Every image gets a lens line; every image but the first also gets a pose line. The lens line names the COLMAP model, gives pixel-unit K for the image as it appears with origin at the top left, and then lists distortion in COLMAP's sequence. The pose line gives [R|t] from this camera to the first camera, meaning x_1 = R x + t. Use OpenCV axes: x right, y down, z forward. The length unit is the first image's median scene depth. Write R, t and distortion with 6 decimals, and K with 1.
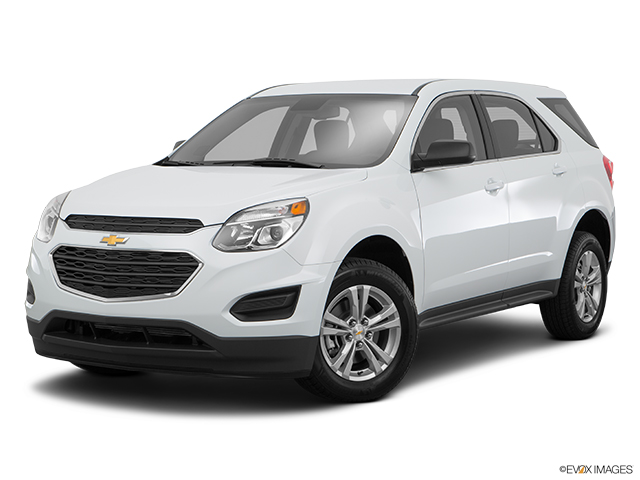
lens RADIAL K [[1389.5, 0, 323.0], [0, 1389.5, 241.3], [0, 0, 1]] dist [0.239711, 0.000000]
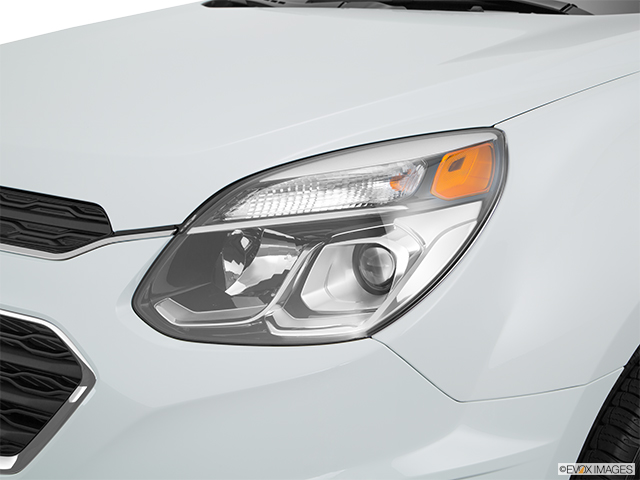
lens RADIAL K [[976.5, 0, 320.9], [0, 976.5, 241.1], [0, 0, 1]] dist [0.100005, 0.000000]
pose [[0.967844, 0.058569, -0.244639, 0.002398], [-0.013688, 0.983339, 0.181267, -0.043261], [0.251180, -0.172089, 0.952520, 0.789906]]
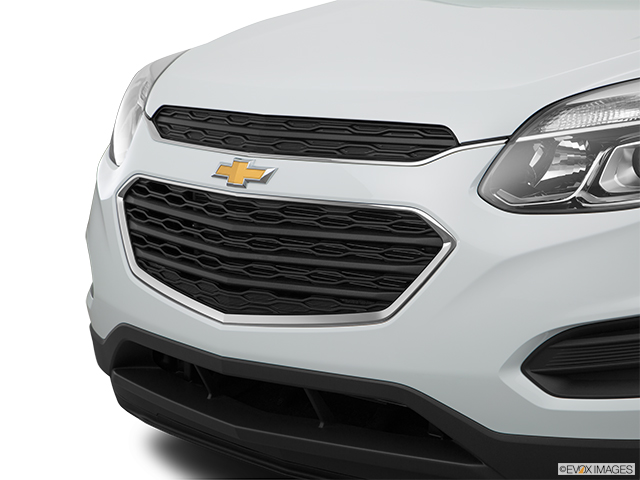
lens RADIAL K [[1548.0, 0, 322.4], [0, 1548.0, 237.3], [0, 0, 1]] dist [0.204138, 0.000000]
pose [[0.979537, 0.023066, -0.199938, -0.034174], [-0.005171, 0.995968, 0.089565, -0.022450], [0.201198, -0.086699, 0.975706, 0.544319]]
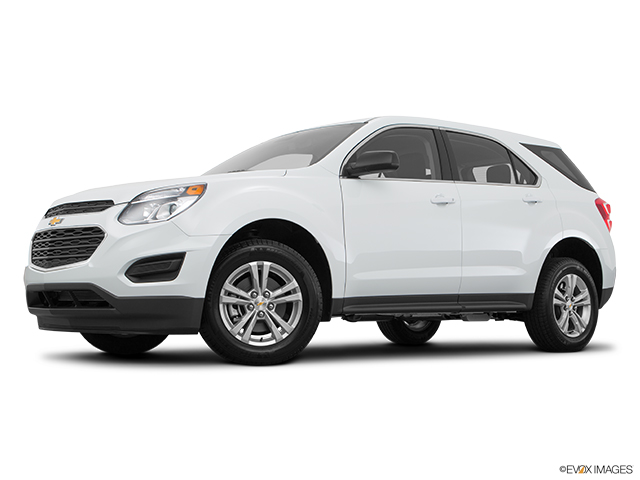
lens RADIAL K [[965.9, 0, 316.5], [0, 965.9, 236.8], [0, 0, 1]] dist [0.062242, 0.000000]
pose [[0.956457, -0.021267, -0.291099, 0.305453], [-0.017988, 0.991151, -0.131514, 0.116386], [0.291320, 0.131024, 0.947610, 0.260901]]
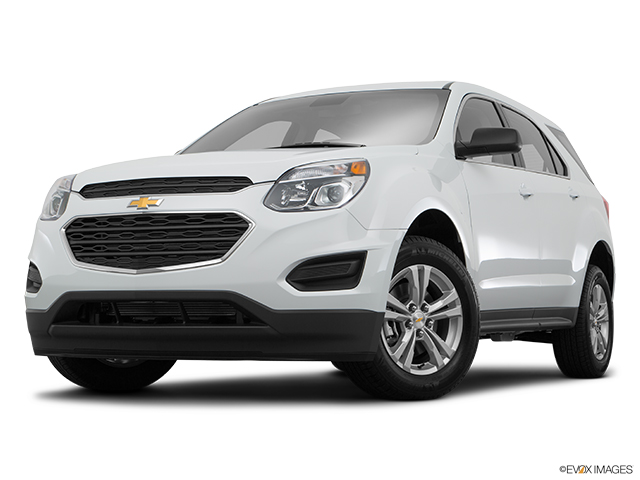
lens RADIAL K [[1267.4, 0, 319.0], [0, 1267.4, 241.9], [0, 0, 1]] dist [0.167258, 0.000000]
pose [[0.995406, 0.005629, 0.095579, -0.114871], [0.006367, 0.992169, -0.124737, 0.118018], [-0.095533, 0.124773, 0.987575, 0.215710]]
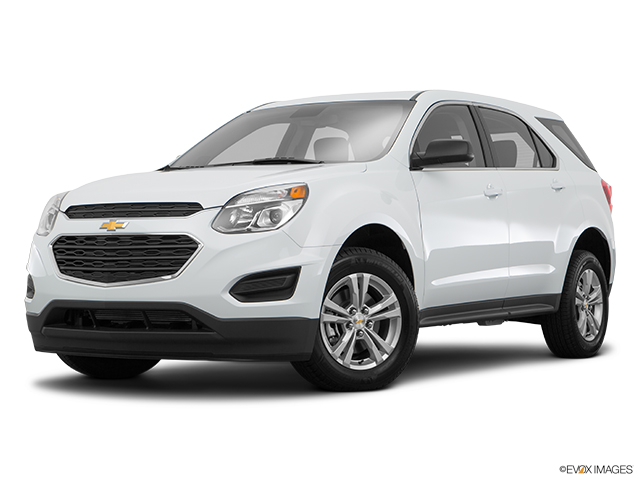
lens RADIAL K [[1389.5, 0, 321.0], [0, 1389.5, 241.2], [0, 0, 1]] dist [0.239711, 0.000000]
pose [[0.999975, -0.006868, -0.001925, 0.000759], [0.006701, 0.997046, -0.076515, 0.085778], [0.002445, 0.076500, 0.997067, 0.002828]]
